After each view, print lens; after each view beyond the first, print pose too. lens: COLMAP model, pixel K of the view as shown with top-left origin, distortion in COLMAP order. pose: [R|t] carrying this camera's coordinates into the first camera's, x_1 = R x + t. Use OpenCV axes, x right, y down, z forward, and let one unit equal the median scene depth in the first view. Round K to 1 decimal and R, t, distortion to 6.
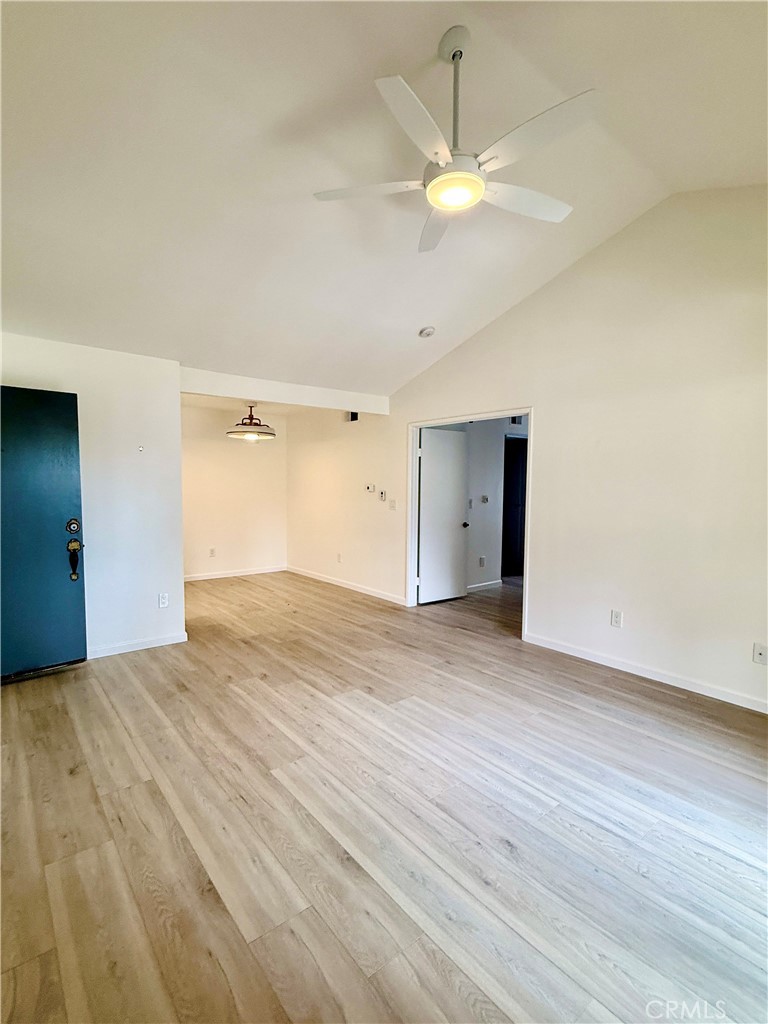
lens RADIAL K [[490.4, 0, 385.4], [0, 490.4, 513.0], [0, 0, 1]] dist [-0.000615, 0.000303]
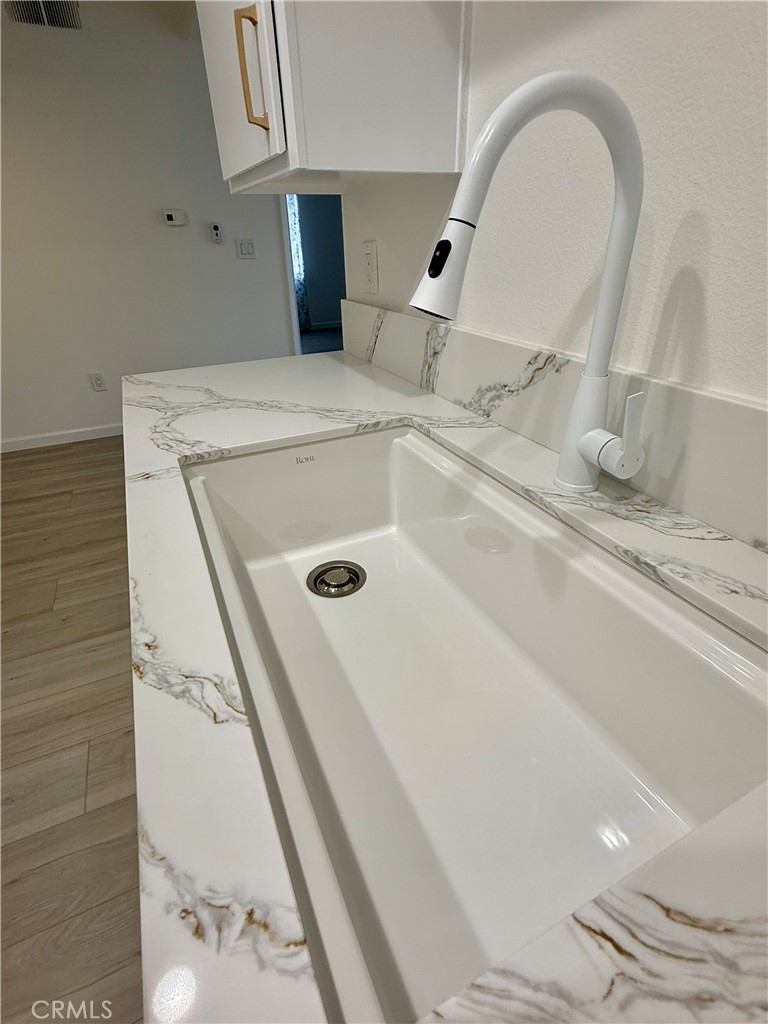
lens RADIAL K [[492.9, 0, 385.3], [0, 492.9, 512.3], [0, 0, 1]] dist [0.000044, 0.000378]
pose [[0.244138, -0.487421, 0.838342, -0.934585], [0.076866, 0.871508, 0.484320, -0.025385], [-0.966689, -0.053801, 0.250234, 1.077811]]
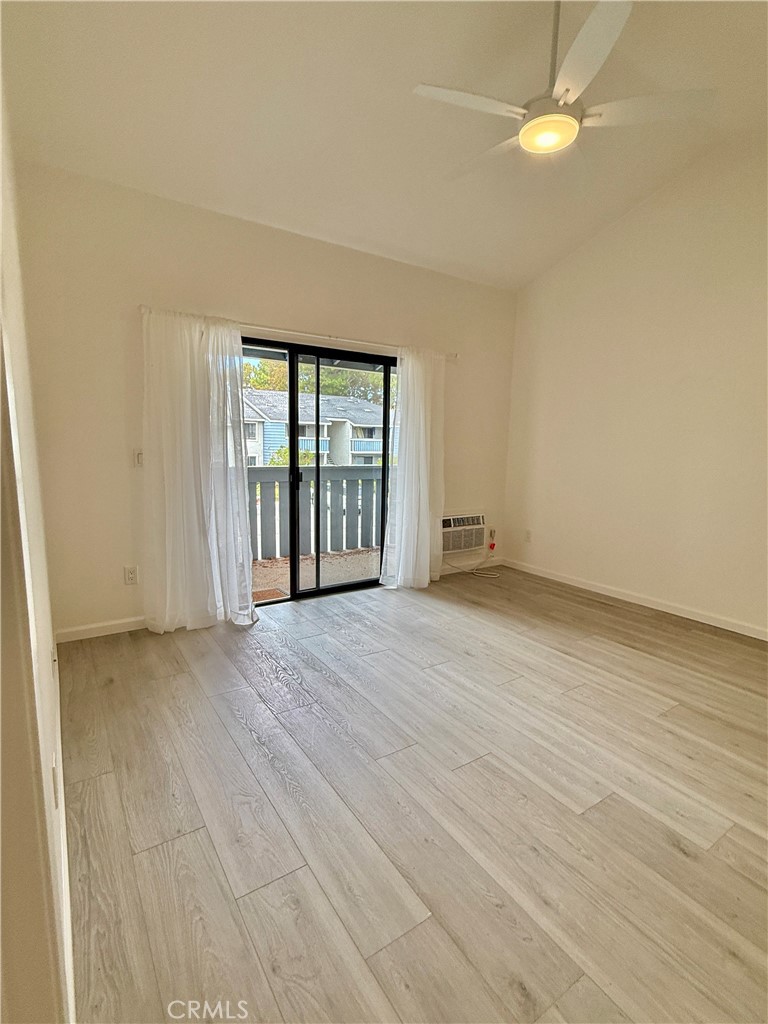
lens RADIAL K [[487.8, 0, 382.7], [0, 487.8, 515.2], [0, 0, 1]] dist [-0.001084, 0.000226]
pose [[-0.994856, -0.044738, 0.090887, 0.218474], [-0.024383, 0.976572, 0.213807, -0.057405], [-0.098323, 0.210491, -0.972639, 1.330137]]
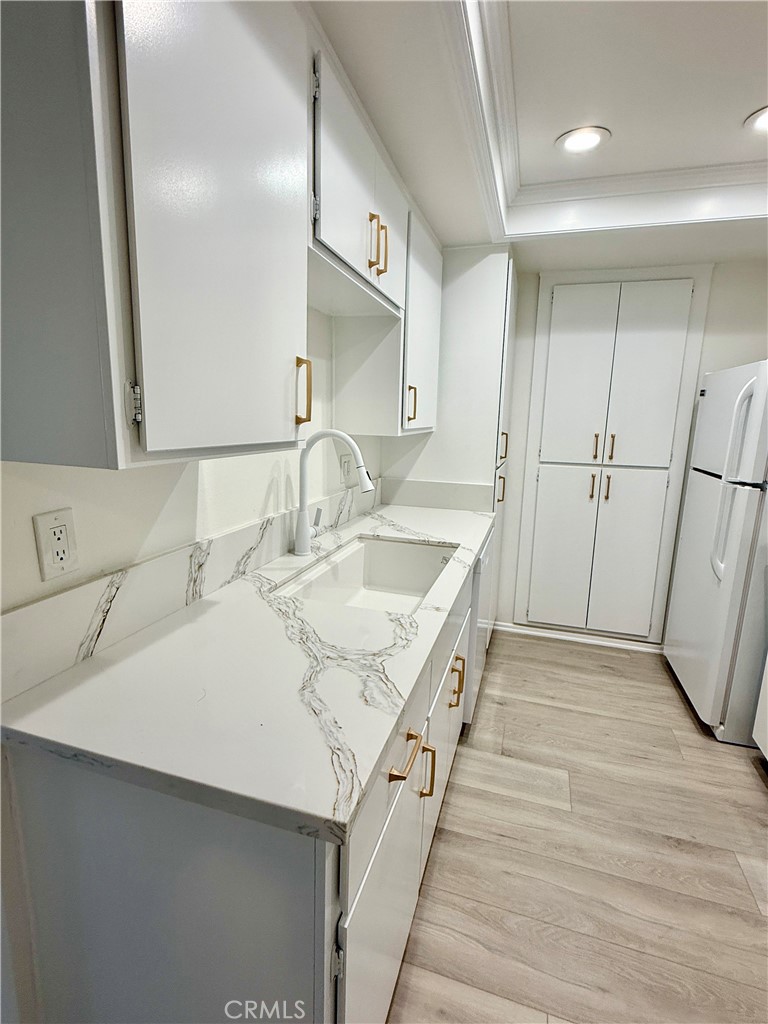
lens RADIAL K [[492.9, 0, 385.3], [0, 492.9, 512.3], [0, 0, 1]] dist [0.000044, 0.000378]
pose [[-0.835877, 0.072554, -0.544101, -0.558081], [-0.068106, 0.969859, 0.233956, -0.093689], [0.544676, 0.232615, -0.805741, 1.477071]]
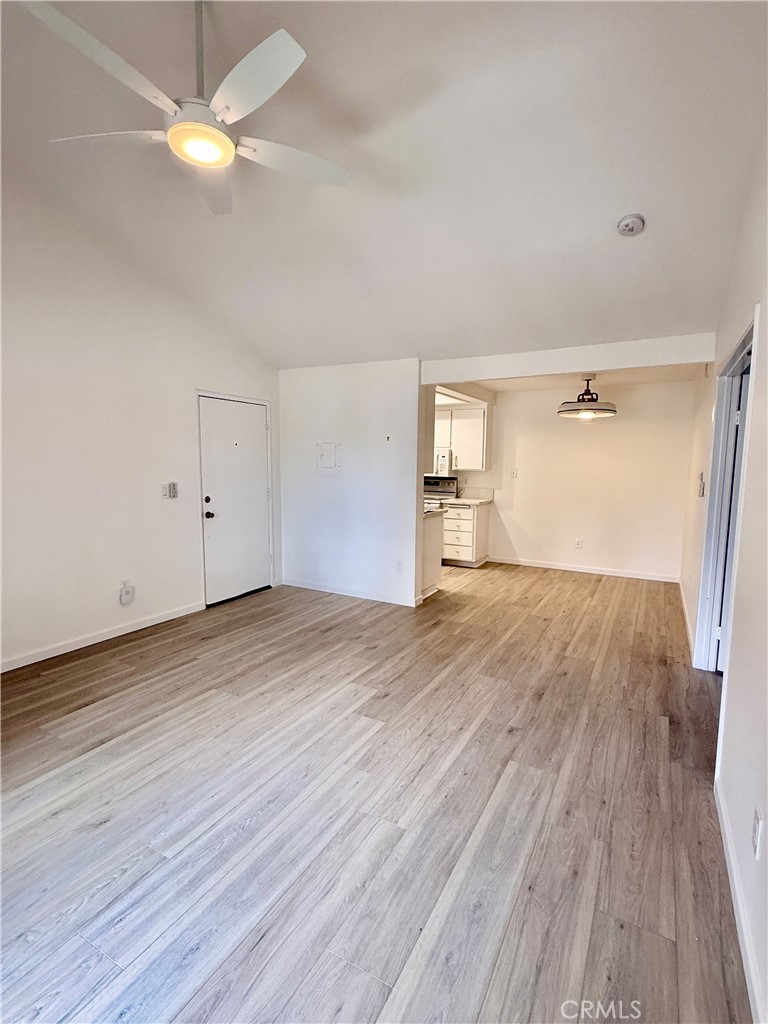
lens RADIAL K [[492.4, 0, 386.7], [0, 492.4, 513.9], [0, 0, 1]] dist [-0.001050, -0.000066]
pose [[0.370174, 0.091257, -0.924469, 0.720258], [-0.064879, 0.995273, 0.072268, -0.037002], [0.926694, 0.033227, 0.374345, 0.609137]]
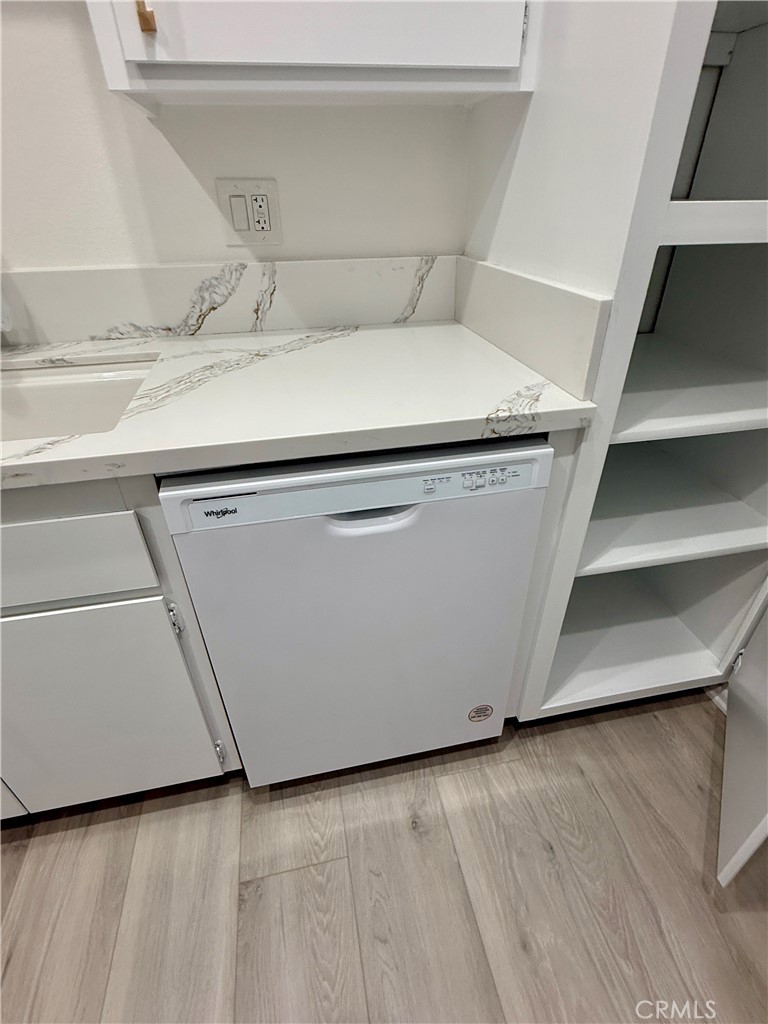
lens RADIAL K [[494.6, 0, 385.5], [0, 494.6, 513.0], [0, 0, 1]] dist [-0.000806, 0.000038]
pose [[-0.884754, -0.251794, 0.392186, -1.096922], [0.034844, 0.803405, 0.594413, -0.024877], [-0.464754, 0.539574, -0.702042, 1.196588]]
